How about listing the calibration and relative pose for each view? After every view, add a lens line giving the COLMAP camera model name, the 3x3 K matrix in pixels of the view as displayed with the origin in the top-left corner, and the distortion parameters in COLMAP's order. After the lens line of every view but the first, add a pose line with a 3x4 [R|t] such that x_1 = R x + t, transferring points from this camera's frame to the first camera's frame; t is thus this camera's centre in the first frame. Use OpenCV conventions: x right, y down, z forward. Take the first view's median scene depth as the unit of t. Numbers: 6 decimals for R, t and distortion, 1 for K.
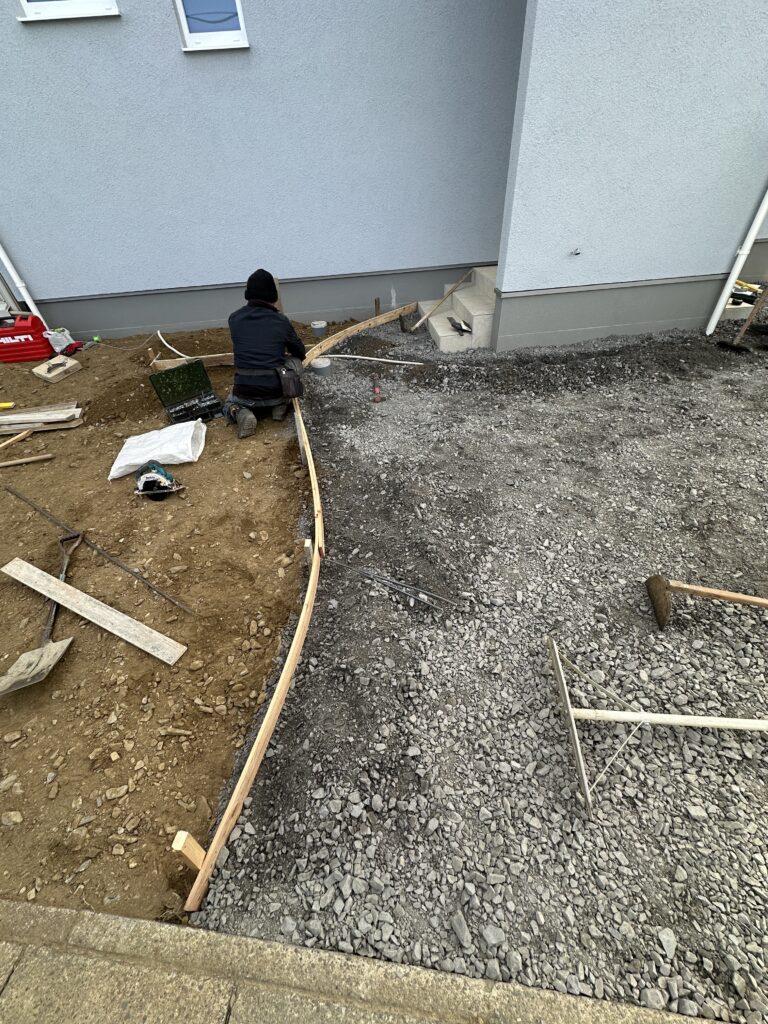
lens RADIAL K [[406.2, 0, 383.8], [0, 406.2, 513.4], [0, 0, 1]] dist [0.000237, -0.000081]
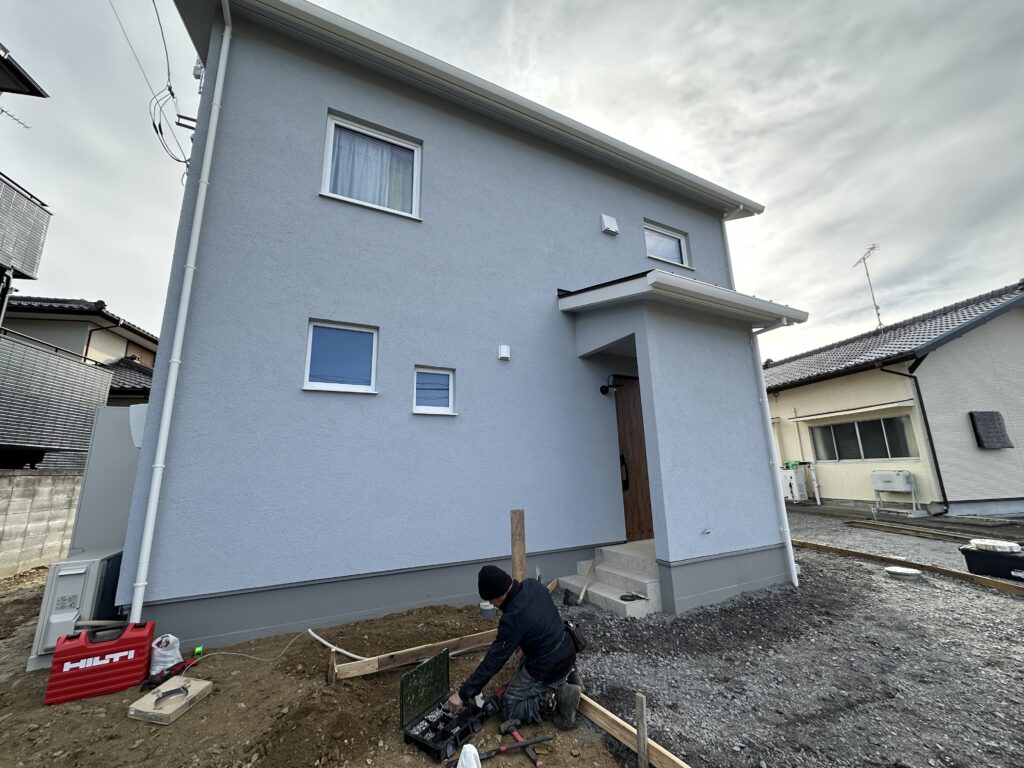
lens RADIAL K [[406.2, 0, 510.8], [0, 406.2, 380.0], [0, 0, 1]] dist [0.000237, -0.000081]
pose [[0.929955, 0.112451, 0.350056, -0.563772], [0.221608, 0.588282, -0.777698, -0.014157], [-0.293384, 0.800799, 0.522156, 0.047522]]
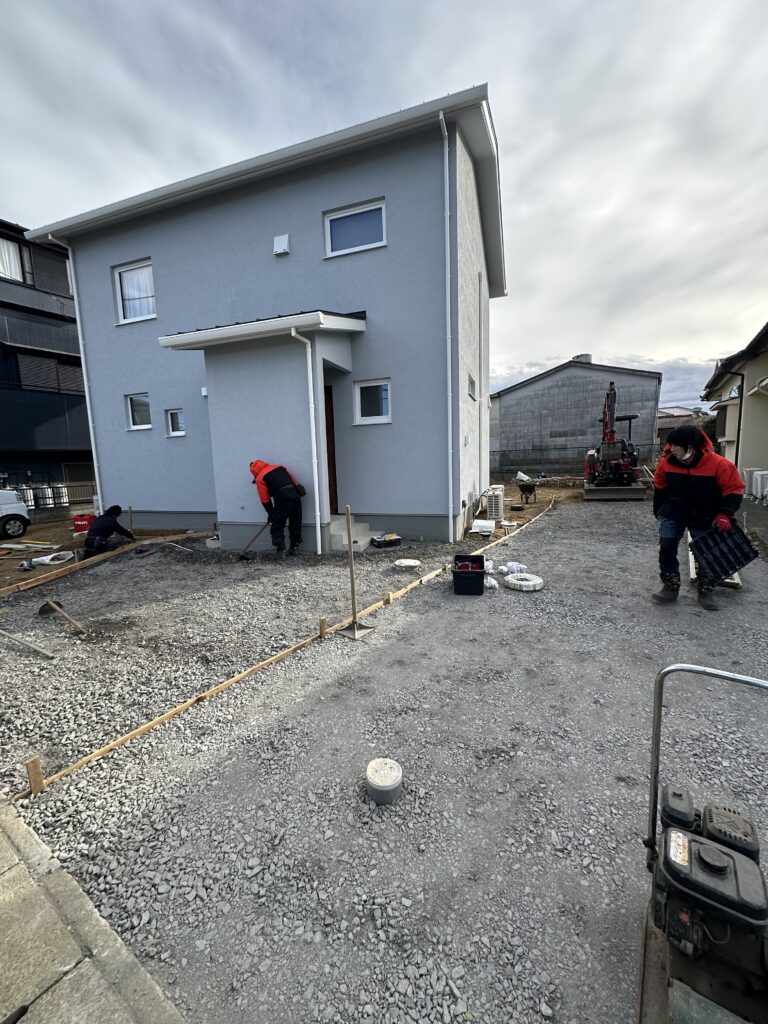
lens RADIAL K [[406.2, 0, 385.4], [0, 406.2, 516.5], [0, 0, 1]] dist [0.000237, -0.000081]
pose [[0.897028, 0.091493, -0.432399, 1.661247], [-0.321814, 0.805800, -0.497114, 0.127667], [0.302945, 0.585077, 0.752269, -0.228352]]
